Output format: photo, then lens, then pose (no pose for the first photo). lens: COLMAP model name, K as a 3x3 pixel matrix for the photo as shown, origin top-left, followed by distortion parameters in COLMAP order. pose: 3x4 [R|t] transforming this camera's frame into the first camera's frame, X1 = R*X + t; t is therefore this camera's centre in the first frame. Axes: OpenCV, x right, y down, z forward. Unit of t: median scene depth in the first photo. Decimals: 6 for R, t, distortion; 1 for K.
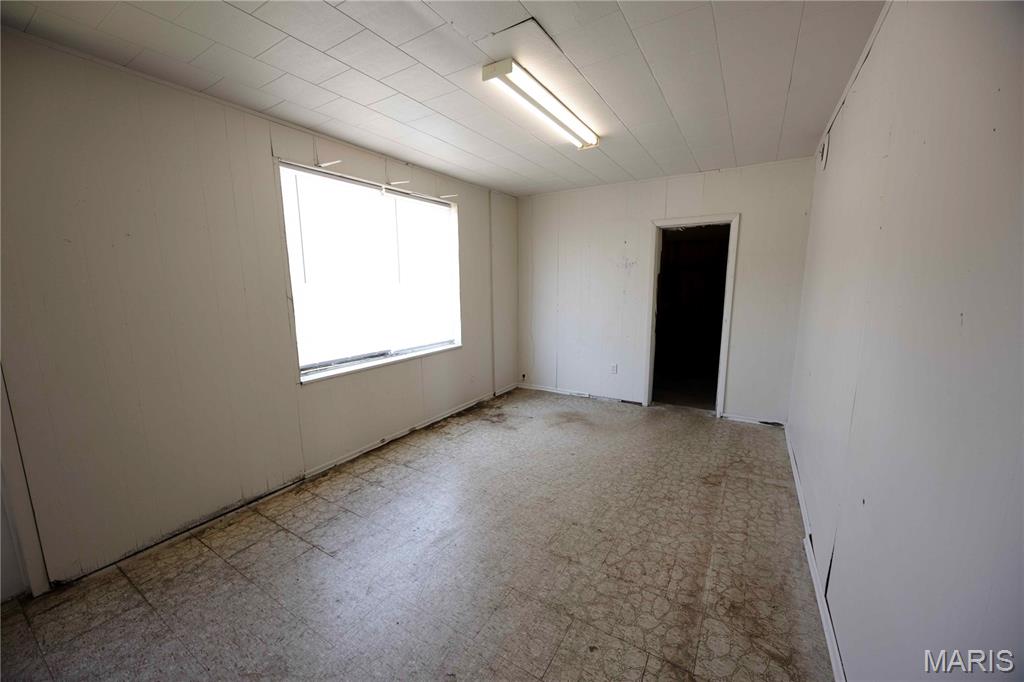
lens RADIAL K [[387.9, 0, 511.0], [0, 387.9, 342.3], [0, 0, 1]] dist [-0.001221, -0.000130]
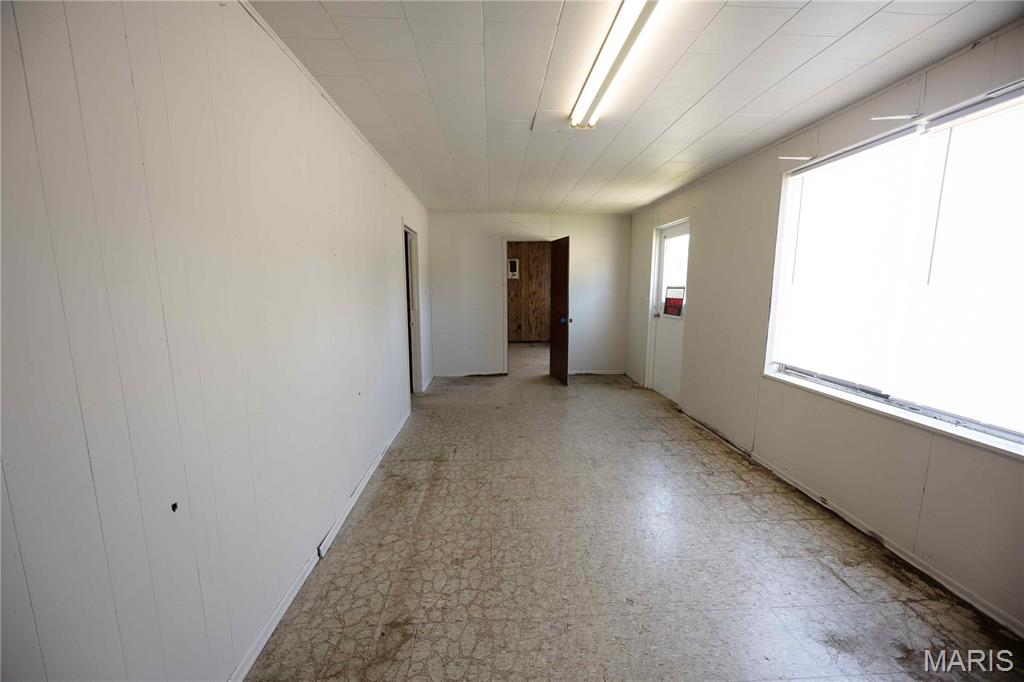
lens RADIAL K [[387.9, 0, 511.0], [0, 387.9, 342.3], [0, 0, 1]] dist [-0.001221, -0.000130]
pose [[-0.822227, 0.091615, -0.561737, 0.711183], [-0.078651, 0.959202, 0.271563, -0.242950], [0.563699, 0.267468, -0.781476, 1.540232]]
